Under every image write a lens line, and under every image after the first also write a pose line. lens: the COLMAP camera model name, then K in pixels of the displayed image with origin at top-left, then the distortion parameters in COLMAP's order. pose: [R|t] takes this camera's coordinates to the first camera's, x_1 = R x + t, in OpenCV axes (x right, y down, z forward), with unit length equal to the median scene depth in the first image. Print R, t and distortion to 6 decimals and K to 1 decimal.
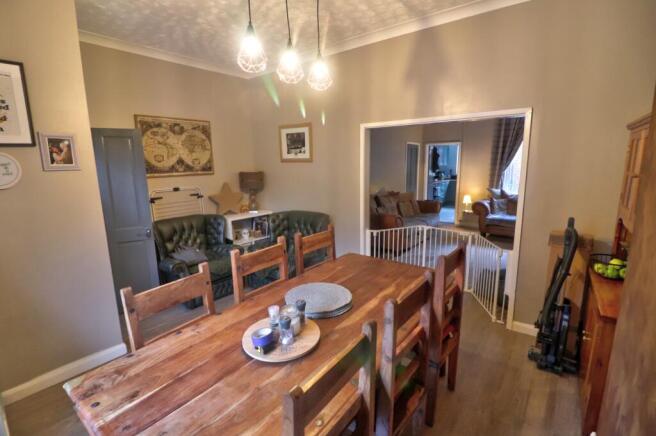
lens RADIAL K [[312.1, 0, 326.5], [0, 312.1, 221.5], [0, 0, 1]] dist [-0.015152, -0.001288]
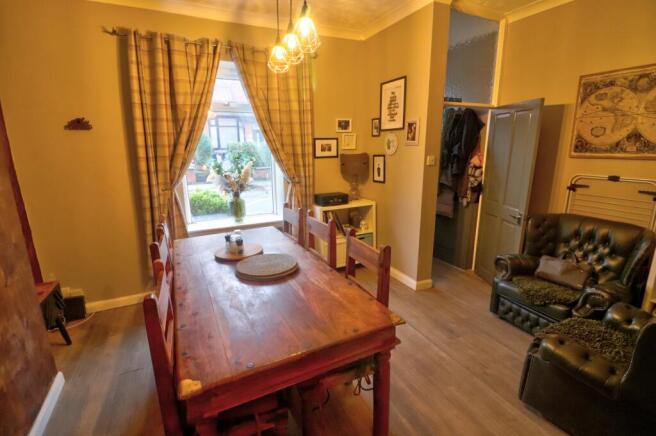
lens RADIAL K [[312.1, 0, 326.6], [0, 312.1, 213.5], [0, 0, 1]] dist [-0.015152, -0.001288]
pose [[-0.443202, 0.219059, -0.869244, 0.395490], [-0.147814, 0.938549, 0.311891, -0.155379], [0.884151, 0.266717, -0.383587, 0.768908]]
